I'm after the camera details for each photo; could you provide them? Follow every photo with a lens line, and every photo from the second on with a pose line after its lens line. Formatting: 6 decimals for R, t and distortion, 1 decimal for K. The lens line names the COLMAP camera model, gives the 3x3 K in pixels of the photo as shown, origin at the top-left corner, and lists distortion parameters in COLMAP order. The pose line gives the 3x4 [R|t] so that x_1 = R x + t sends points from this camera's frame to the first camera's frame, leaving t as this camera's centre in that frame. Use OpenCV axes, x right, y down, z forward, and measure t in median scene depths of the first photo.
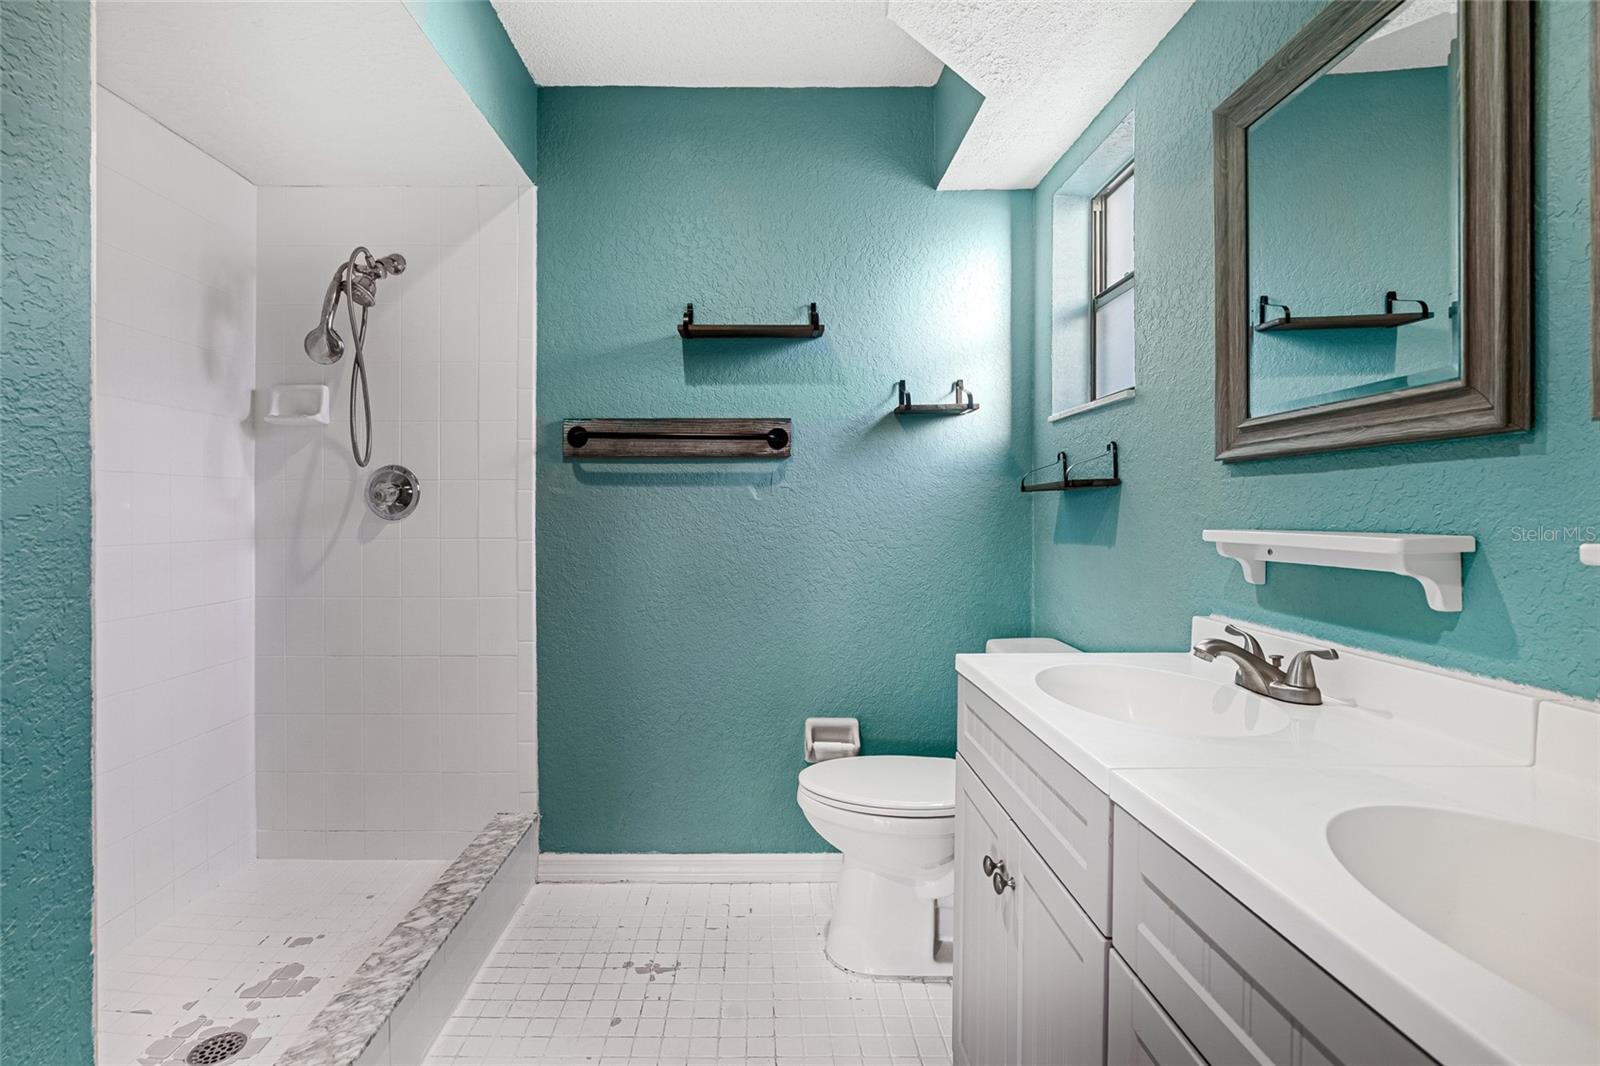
lens RADIAL K [[733.2, 0, 789.3], [0, 733.2, 522.8], [0, 0, 1]] dist [-0.012651, 0.002589]
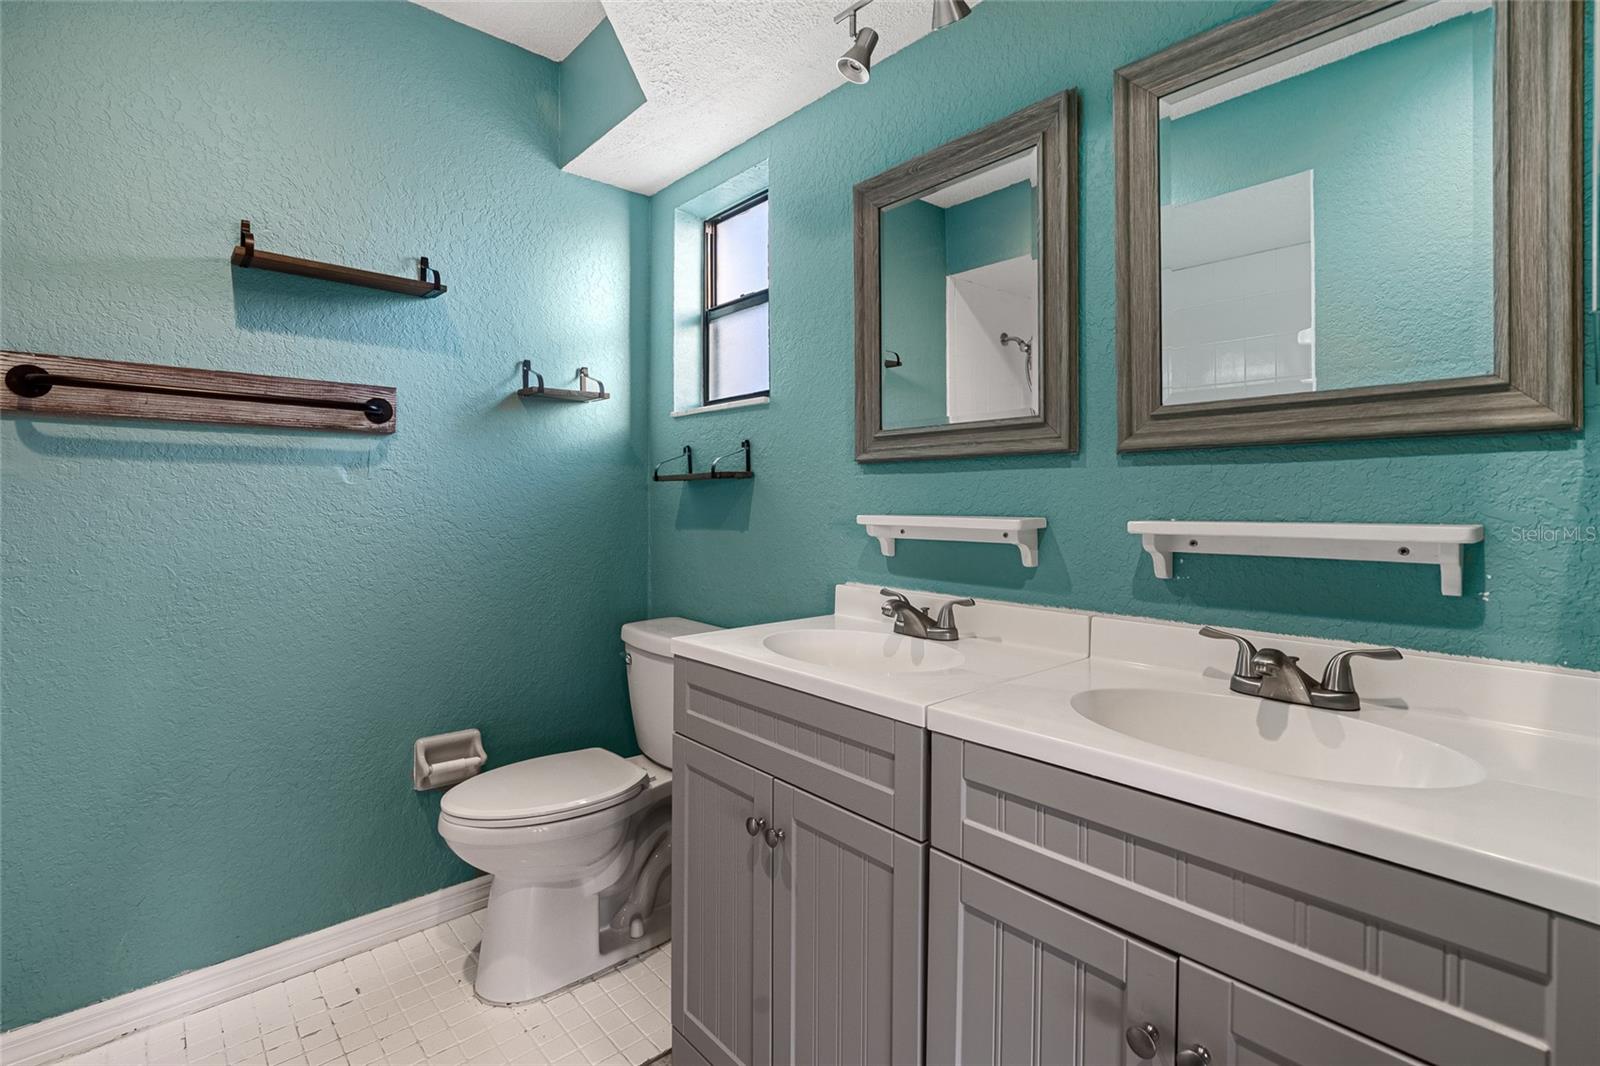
lens RADIAL K [[733.2, 0, 739.3], [0, 733.2, 507.7], [0, 0, 1]] dist [-0.012651, 0.002589]
pose [[0.750755, -0.002144, 0.660577, -0.288415], [0.004204, 0.999990, -0.001532, -0.001832], [-0.660567, 0.003928, 0.750757, 0.122064]]
